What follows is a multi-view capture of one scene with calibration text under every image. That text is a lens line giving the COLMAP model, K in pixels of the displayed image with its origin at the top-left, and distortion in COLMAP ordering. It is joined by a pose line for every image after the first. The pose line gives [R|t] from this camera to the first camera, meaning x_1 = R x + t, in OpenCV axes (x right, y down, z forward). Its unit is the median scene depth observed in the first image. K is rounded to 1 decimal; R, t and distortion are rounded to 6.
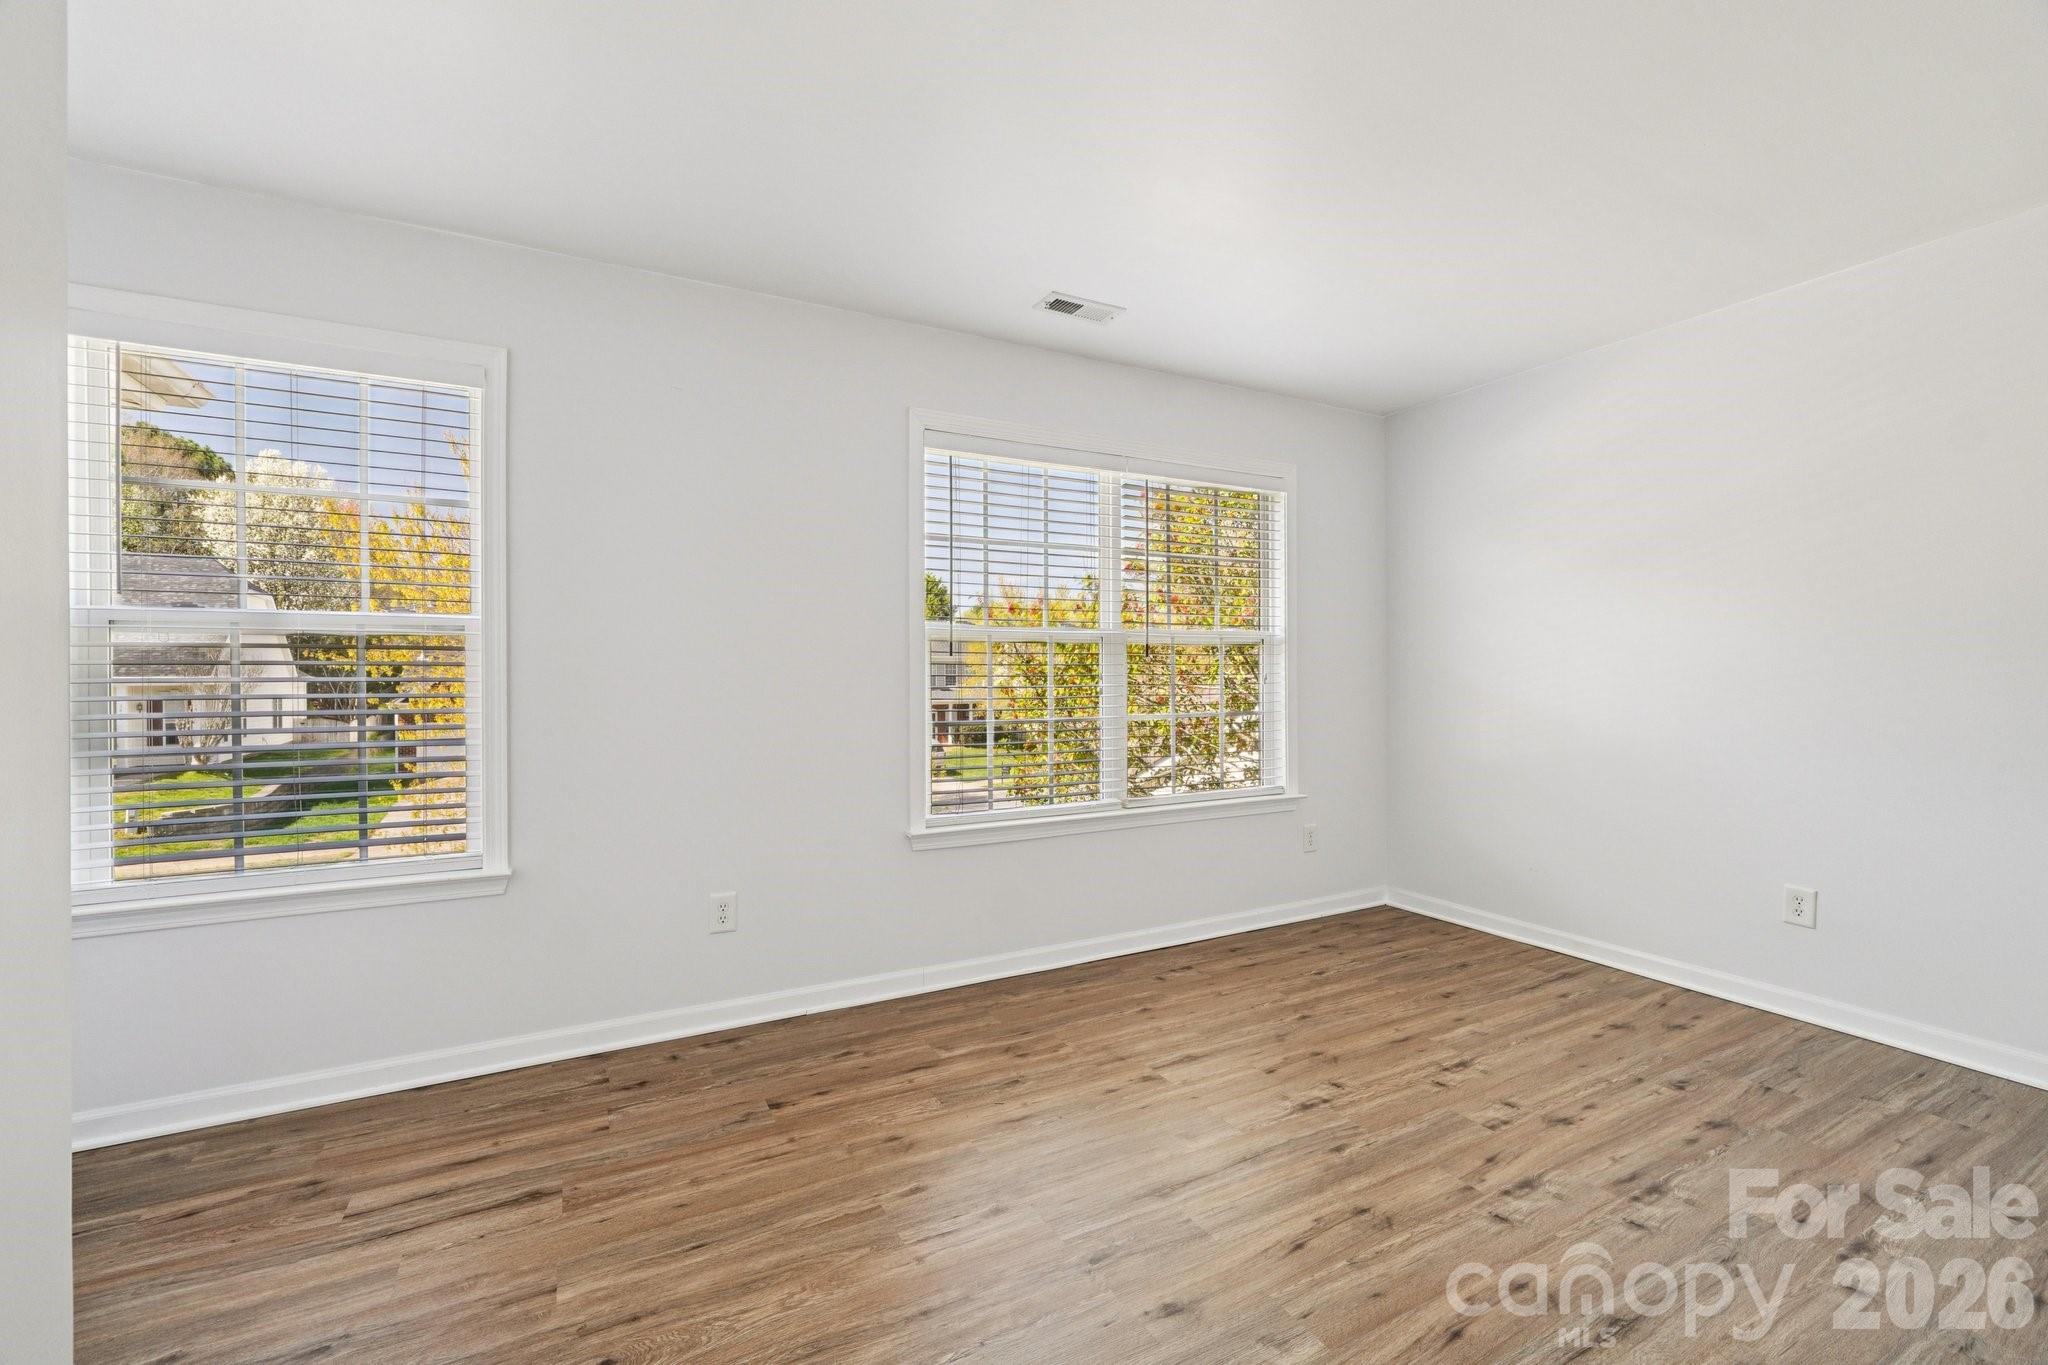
lens RADIAL K [[860.6, 0, 1021.5], [0, 860.6, 675.1], [0, 0, 1]] dist [-0.017859, 0.006627]
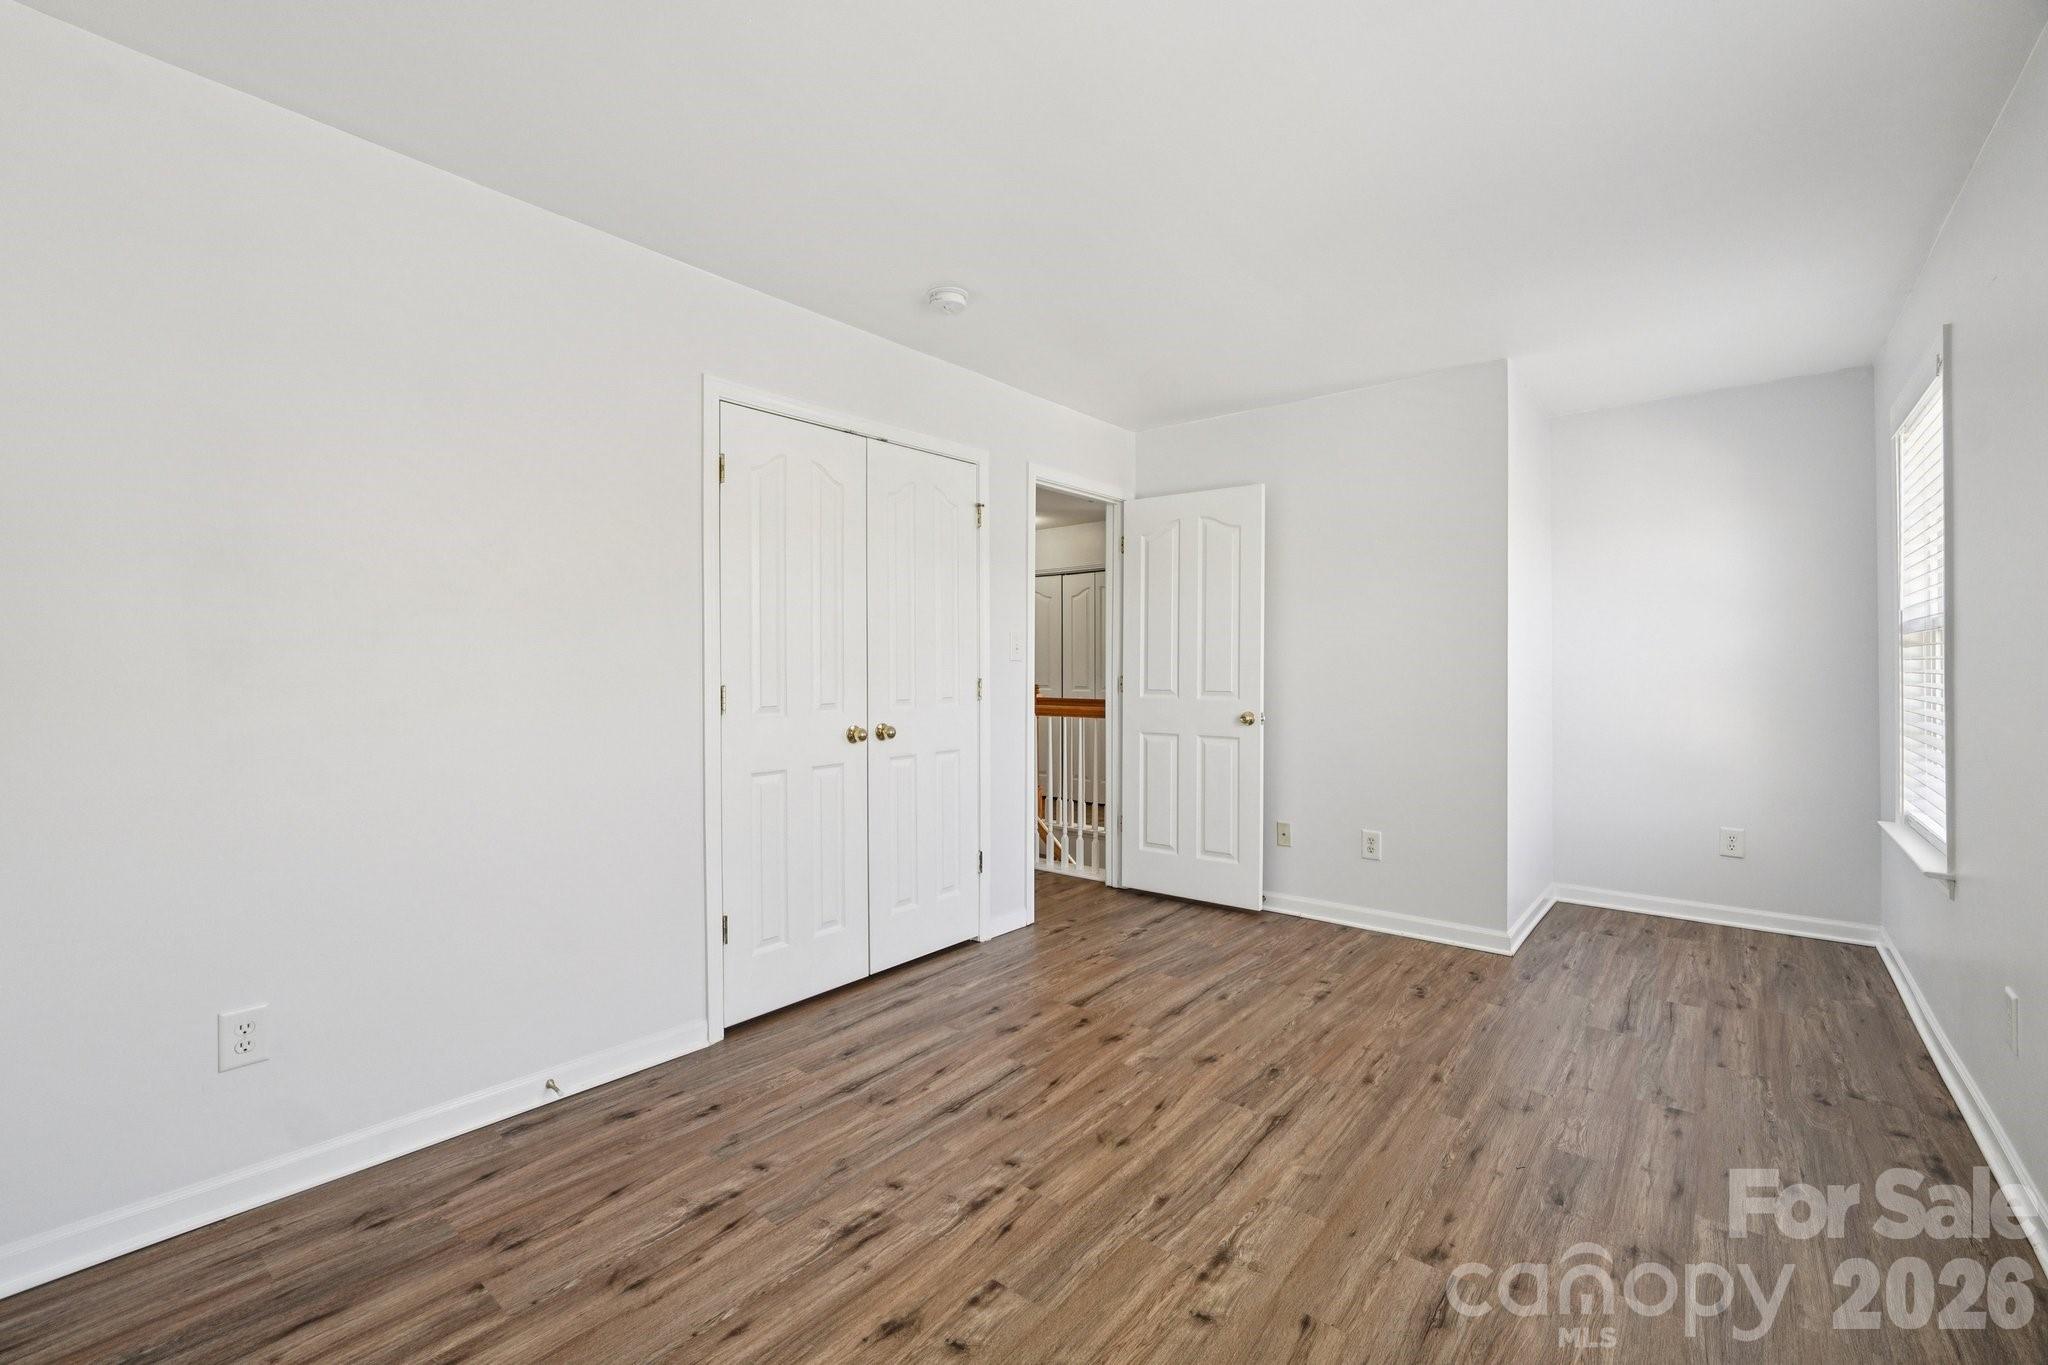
lens RADIAL K [[860.6, 0, 1033.0], [0, 860.6, 674.1], [0, 0, 1]] dist [-0.017859, 0.006627]
pose [[-0.918026, 0.008323, -0.396432, 0.913112], [0.005432, 0.999950, 0.008413, -0.008733], [0.396482, 0.005570, -0.918025, 1.908214]]
